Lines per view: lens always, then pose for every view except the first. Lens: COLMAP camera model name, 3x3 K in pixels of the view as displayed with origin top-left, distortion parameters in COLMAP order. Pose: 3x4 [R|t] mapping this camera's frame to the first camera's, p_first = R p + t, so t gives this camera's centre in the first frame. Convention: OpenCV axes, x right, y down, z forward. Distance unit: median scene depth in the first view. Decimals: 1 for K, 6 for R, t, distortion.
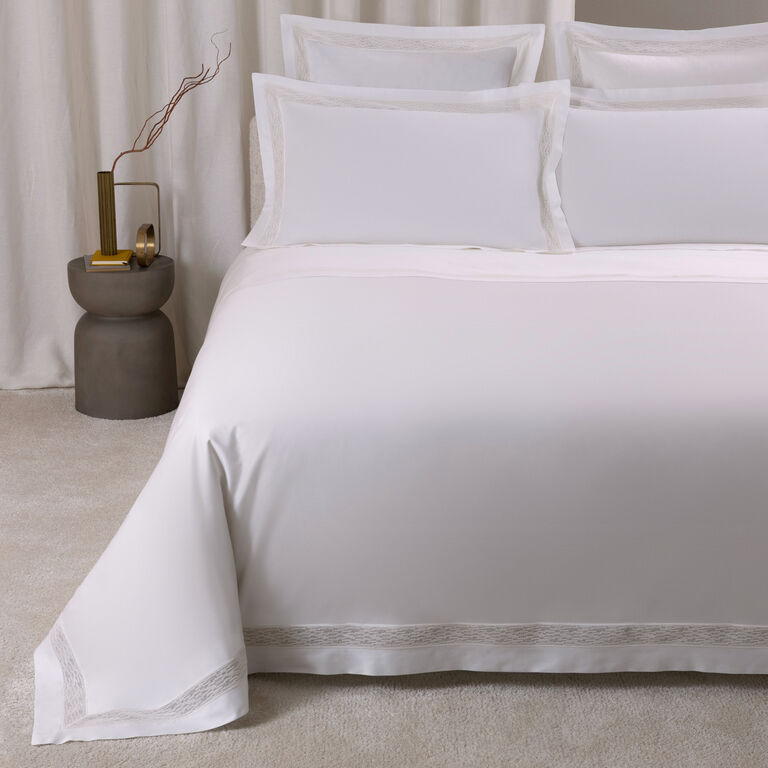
lens RADIAL K [[1506.1, 0, 384.0], [0, 1506.1, 384.0], [0, 0, 1]] dist [-0.032540, 0.104689]
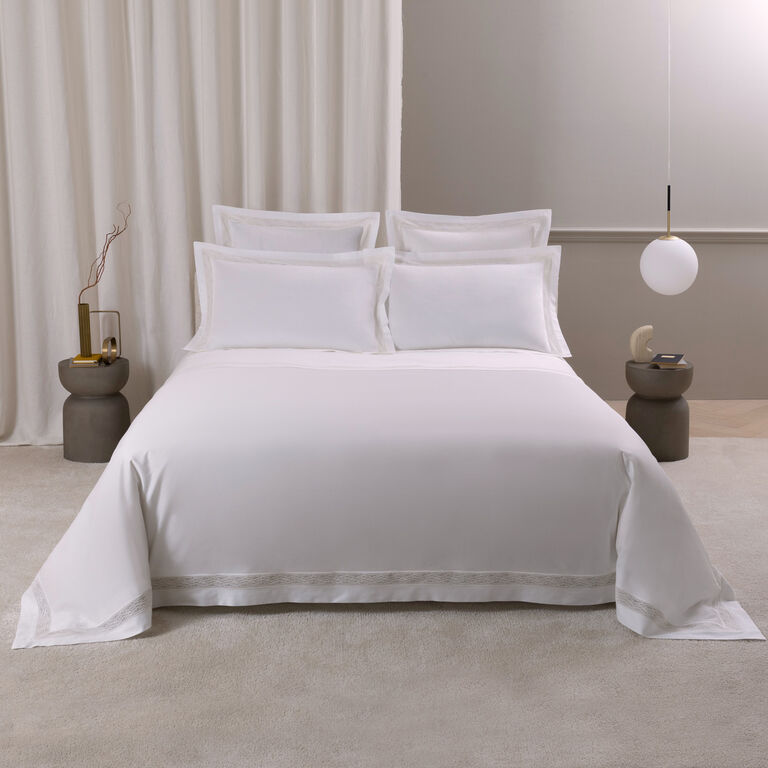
lens RADIAL K [[1015.8, 0, 384.0], [0, 1015.8, 384.0], [0, 0, 1]] dist [0.006587, -0.032128]
pose [[0.998469, -0.003732, 0.055194, 0.093922], [0.007613, 0.997499, -0.070266, 0.033441], [-0.054794, 0.070579, 0.996000, -0.111020]]
